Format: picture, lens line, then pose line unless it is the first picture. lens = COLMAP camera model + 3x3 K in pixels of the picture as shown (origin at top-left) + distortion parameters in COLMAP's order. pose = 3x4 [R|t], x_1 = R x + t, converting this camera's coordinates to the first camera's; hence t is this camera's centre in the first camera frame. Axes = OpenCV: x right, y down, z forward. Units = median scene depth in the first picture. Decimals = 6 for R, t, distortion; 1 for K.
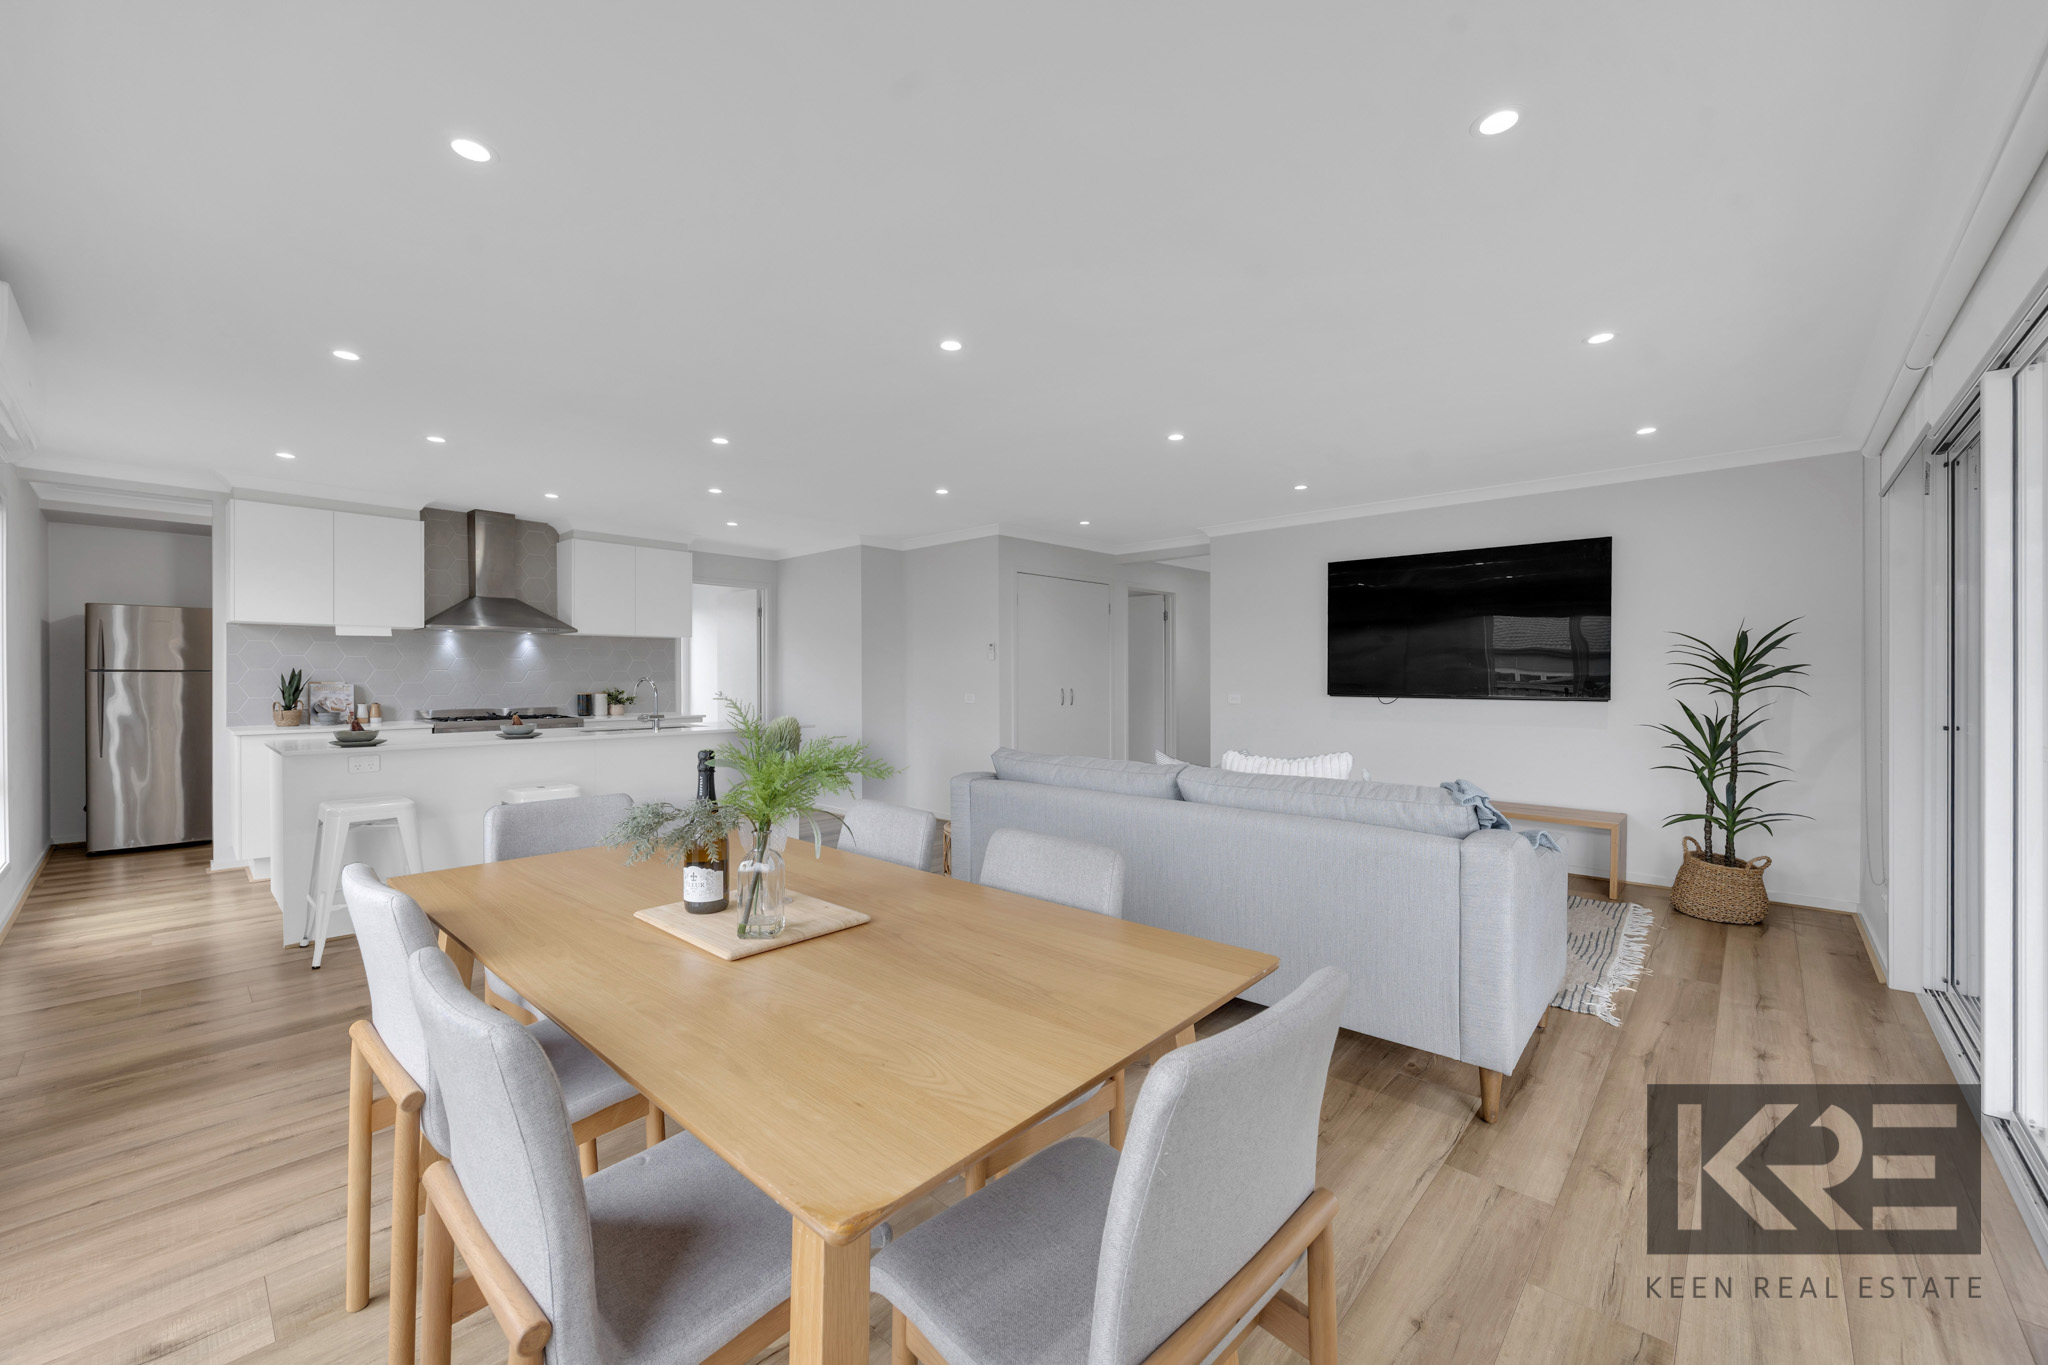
lens RADIAL K [[781.7, 0, 1030.4], [0, 781.7, 678.0], [0, 0, 1]] dist [-0.001125, -0.001310]
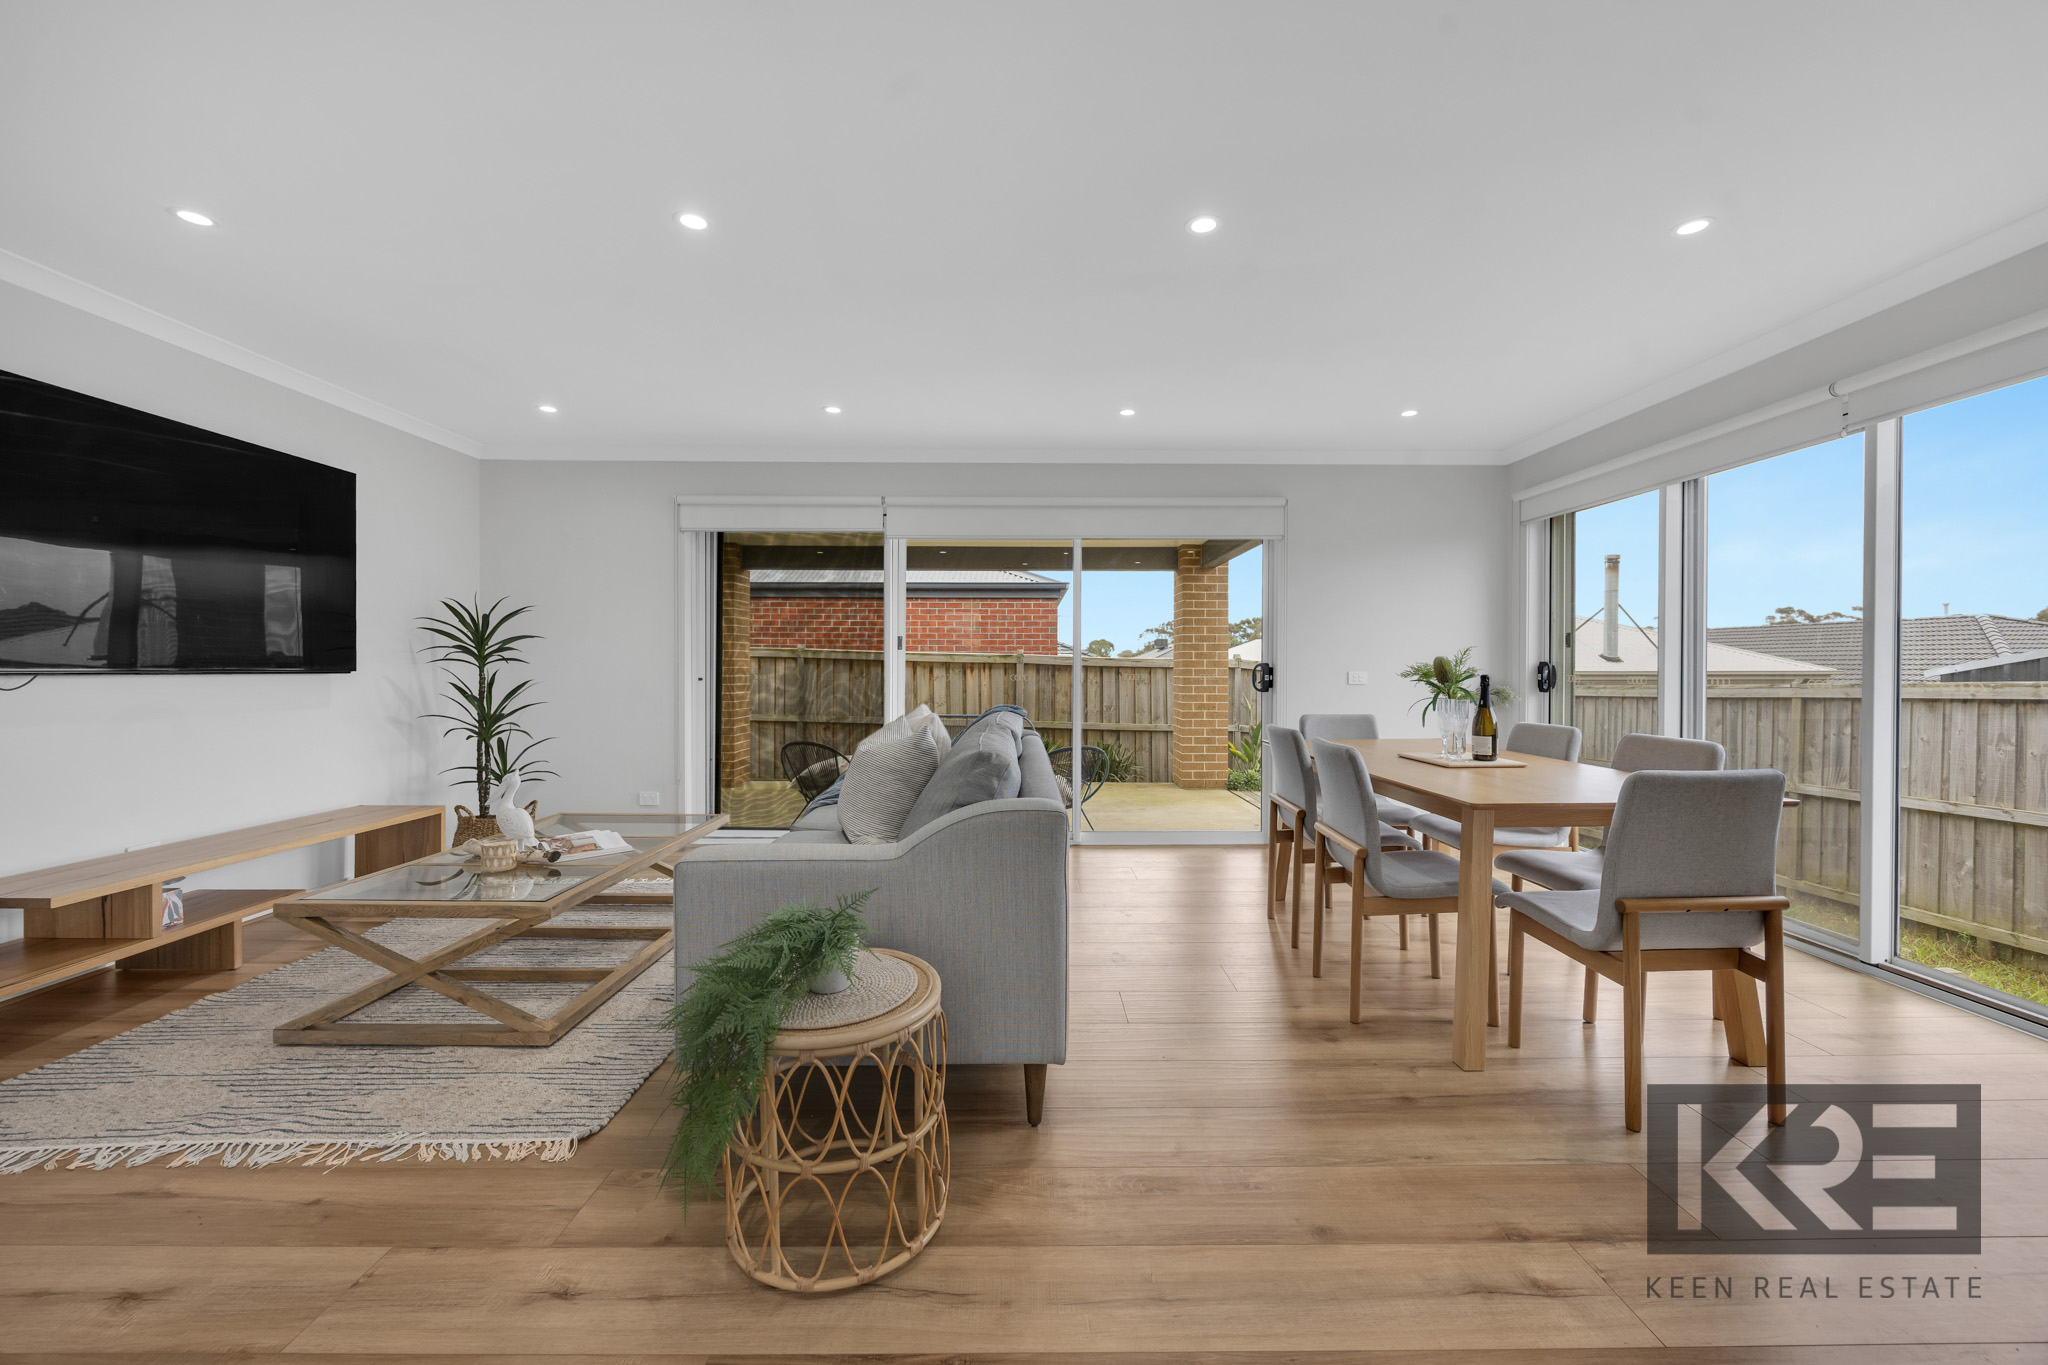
lens RADIAL K [[781.7, 0, 1031.8], [0, 781.7, 679.2], [0, 0, 1]] dist [-0.001125, -0.001310]
pose [[-0.676818, -0.012673, 0.736041, -0.348249], [0.001025, 0.999835, 0.018158, 0.021656], [-0.736150, 0.013044, -0.676693, 1.038108]]
